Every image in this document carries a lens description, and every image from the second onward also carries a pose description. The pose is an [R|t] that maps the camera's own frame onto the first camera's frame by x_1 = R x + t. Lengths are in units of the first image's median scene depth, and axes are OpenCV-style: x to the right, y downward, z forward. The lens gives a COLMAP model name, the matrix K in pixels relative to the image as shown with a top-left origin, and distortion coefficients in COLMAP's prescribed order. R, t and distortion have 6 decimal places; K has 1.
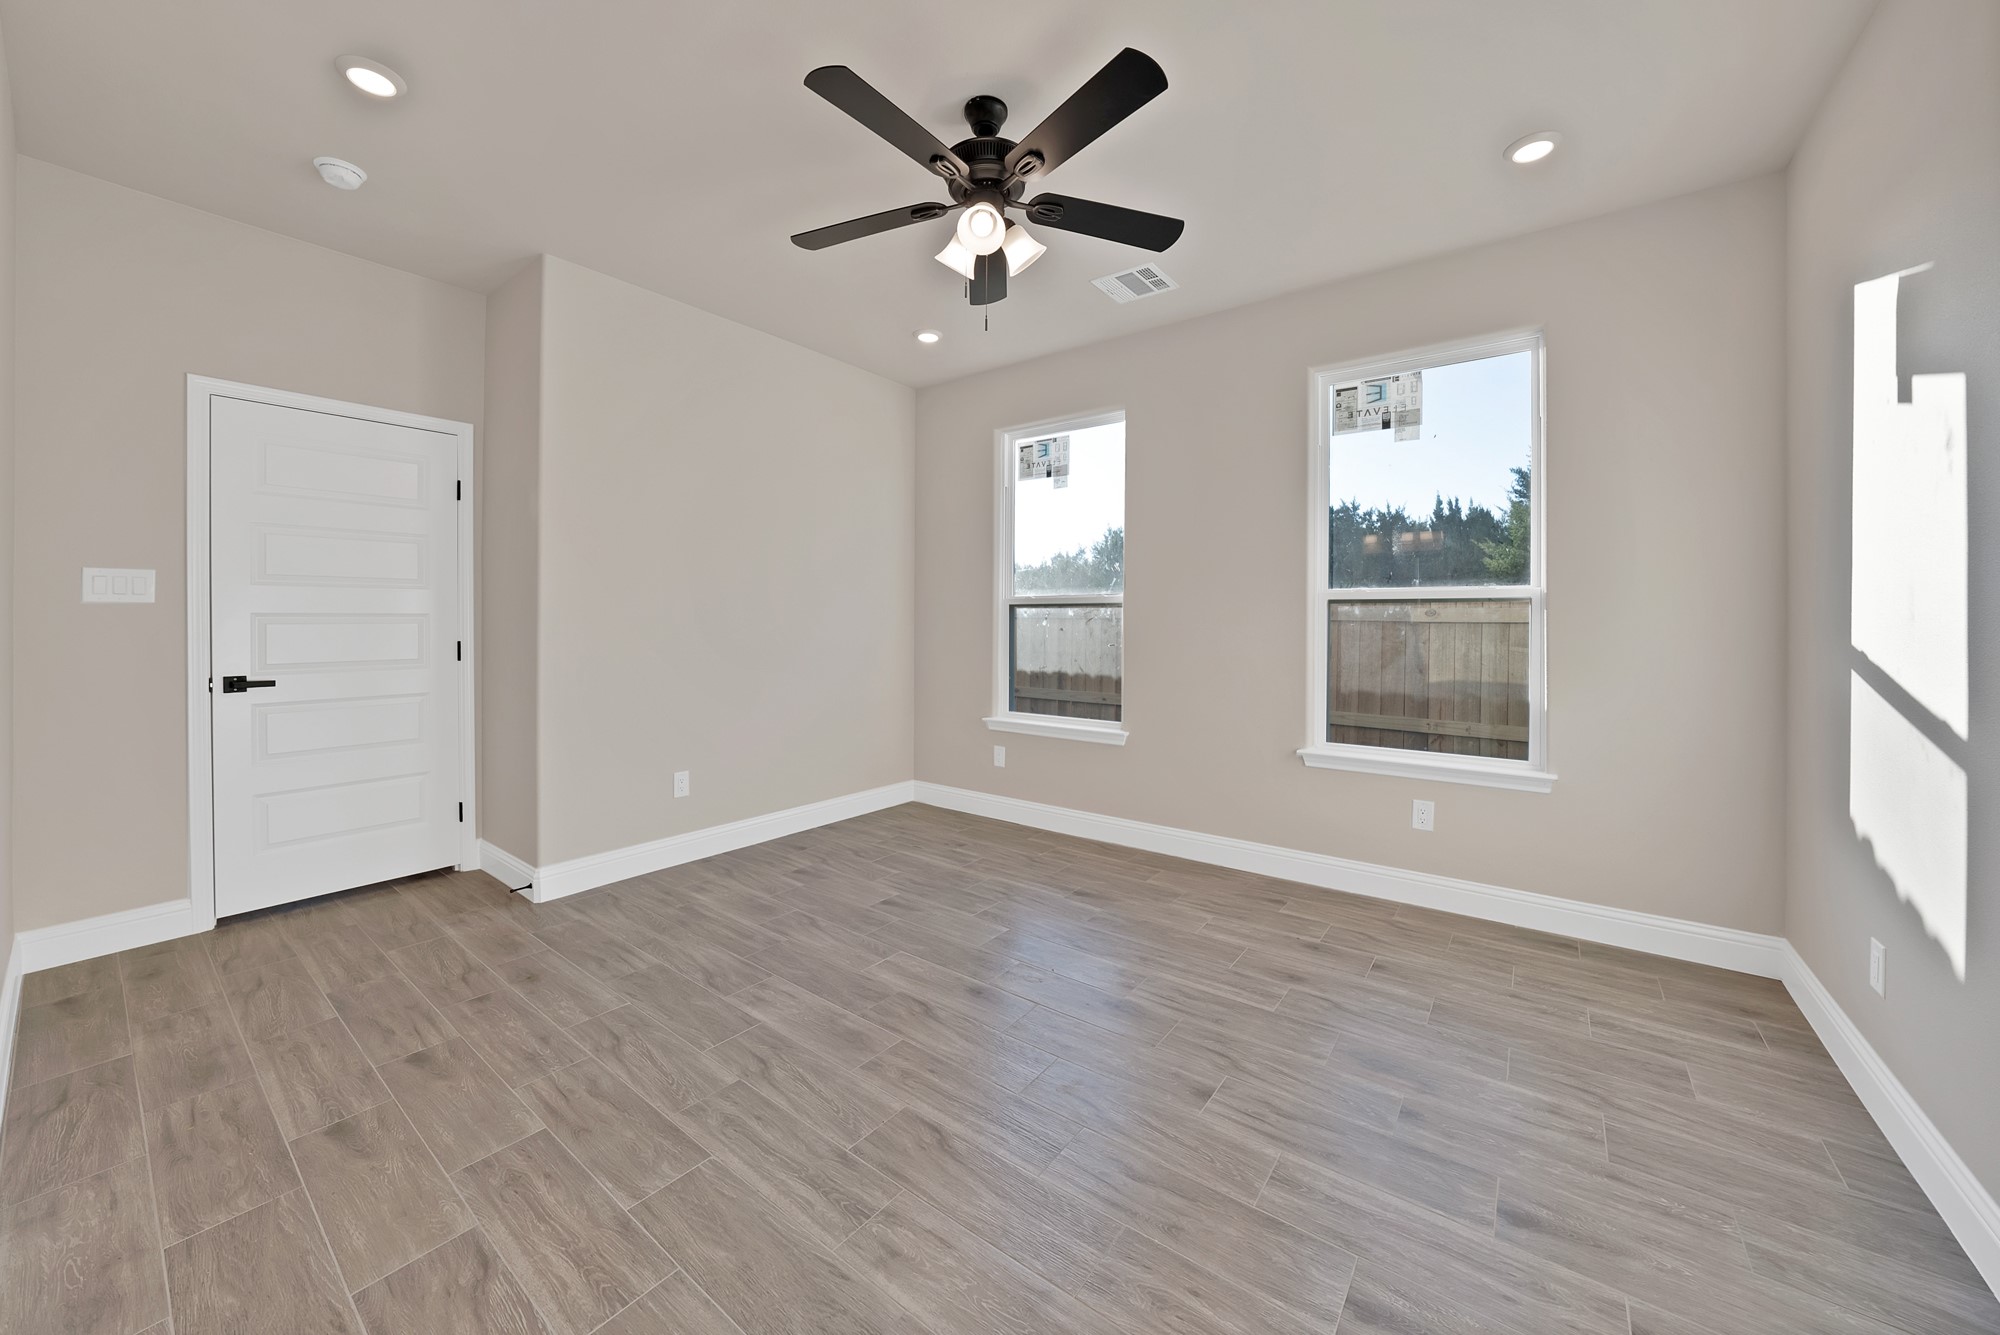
lens RADIAL K [[717.3, 0, 1009.9], [0, 717.3, 594.1], [0, 0, 1]] dist [-0.012745, 0.000096]
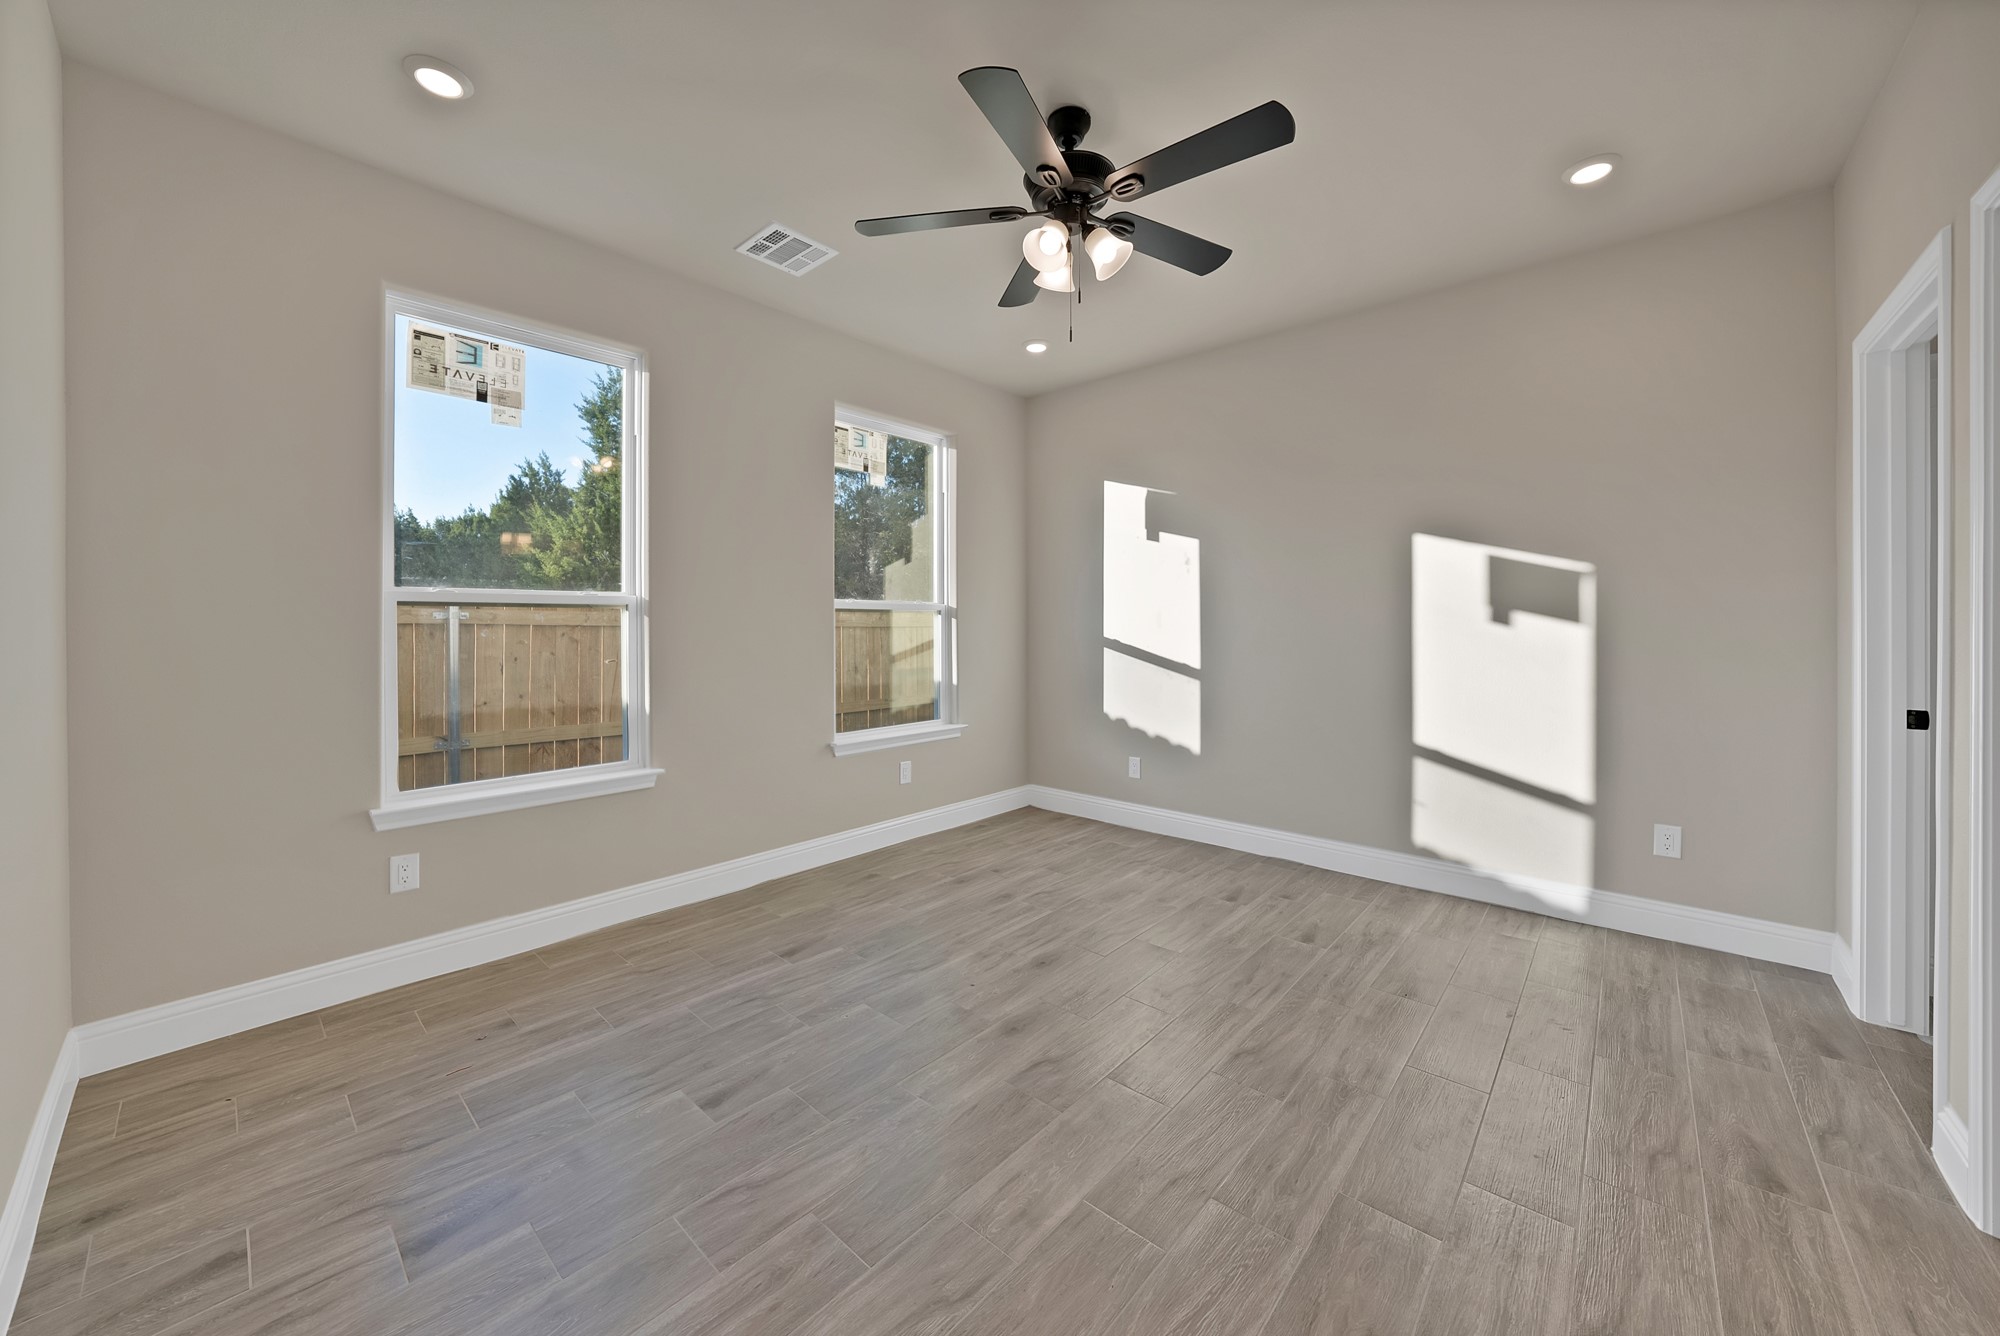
lens RADIAL K [[718.1, 0, 990.4], [0, 718.1, 653.5], [0, 0, 1]] dist [-0.016059, 0.004075]
pose [[0.099759, -0.040367, 0.994192, -0.906785], [-0.040904, 0.998166, 0.044633, 0.031148], [-0.994171, -0.045119, 0.097925, 0.919726]]
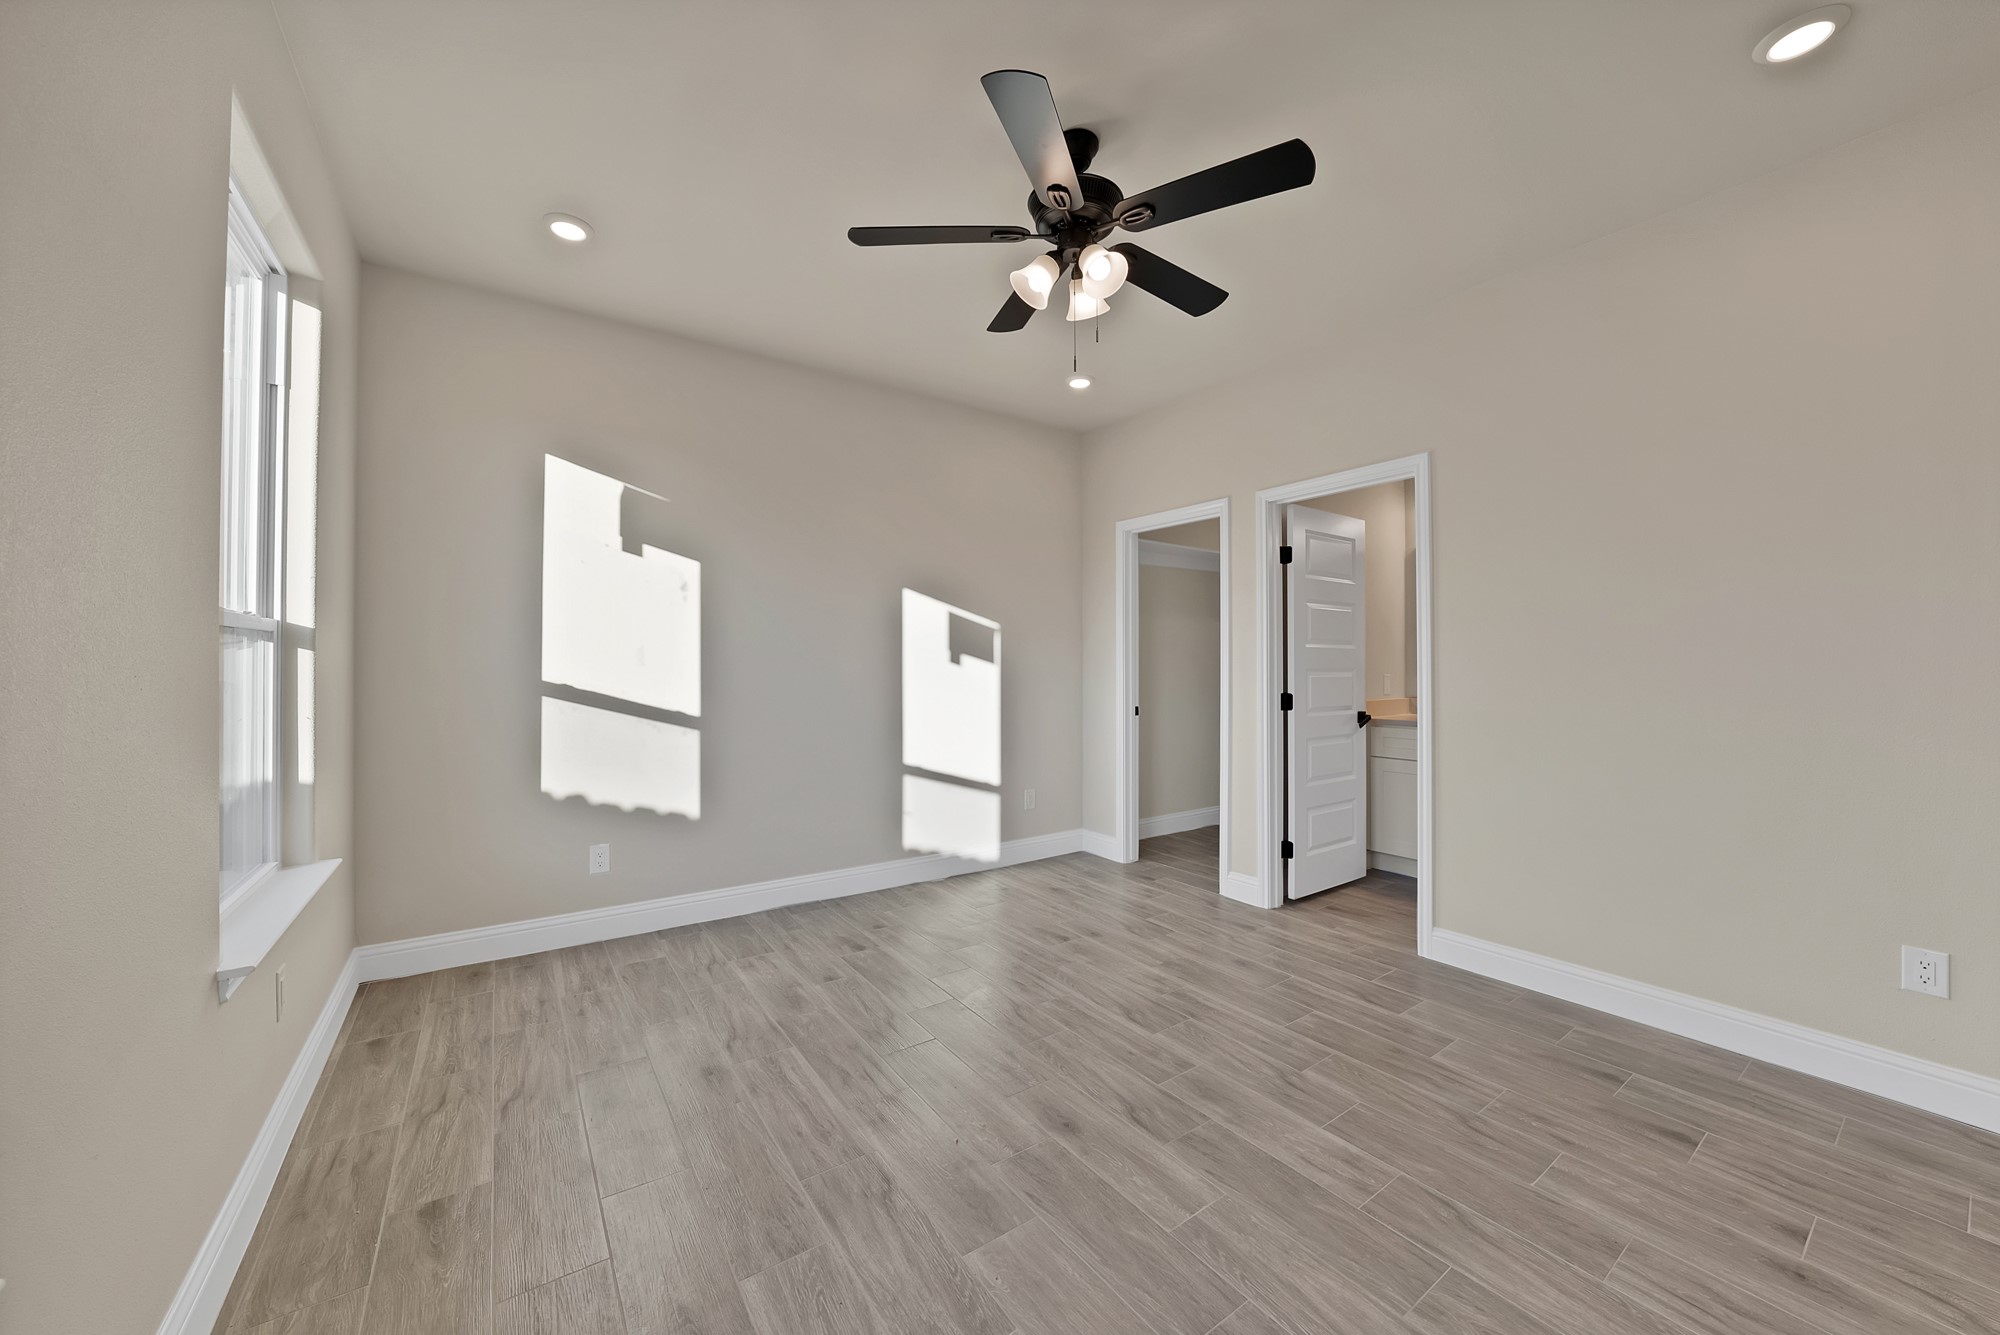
lens RADIAL K [[731.7, 0, 1000.0], [0, 731.7, 667.5], [0, 0, 1]] dist [-0.016651, 0.000092]
pose [[-0.946048, -0.007281, 0.323945, -0.226683], [-0.019004, 0.999273, -0.033040, 0.062370], [-0.323470, -0.037414, -0.945499, 1.750107]]
